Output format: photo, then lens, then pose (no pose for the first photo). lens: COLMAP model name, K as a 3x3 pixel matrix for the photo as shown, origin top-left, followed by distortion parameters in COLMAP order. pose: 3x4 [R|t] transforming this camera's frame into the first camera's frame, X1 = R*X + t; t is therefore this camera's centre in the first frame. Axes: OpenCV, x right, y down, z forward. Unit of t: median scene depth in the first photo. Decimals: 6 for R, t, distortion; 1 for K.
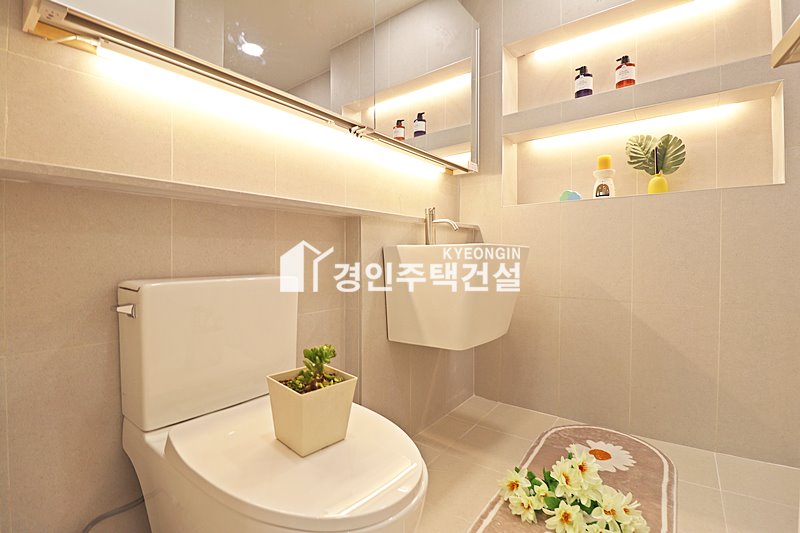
lens RADIAL K [[368.8, 0, 402.4], [0, 368.8, 260.9], [0, 0, 1]] dist [-0.017487, -0.003768]
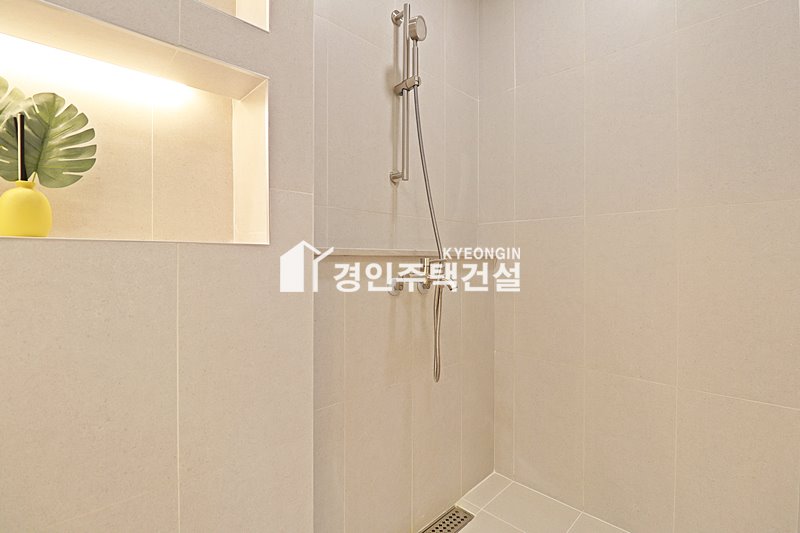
lens RADIAL K [[368.8, 0, 402.4], [0, 368.8, 261.9], [0, 0, 1]] dist [-0.017487, -0.003768]
pose [[0.130224, -0.008080, 0.991452, 0.368247], [0.011063, 0.999916, 0.006696, -0.149737], [-0.991423, 0.010096, 0.130303, 0.547975]]
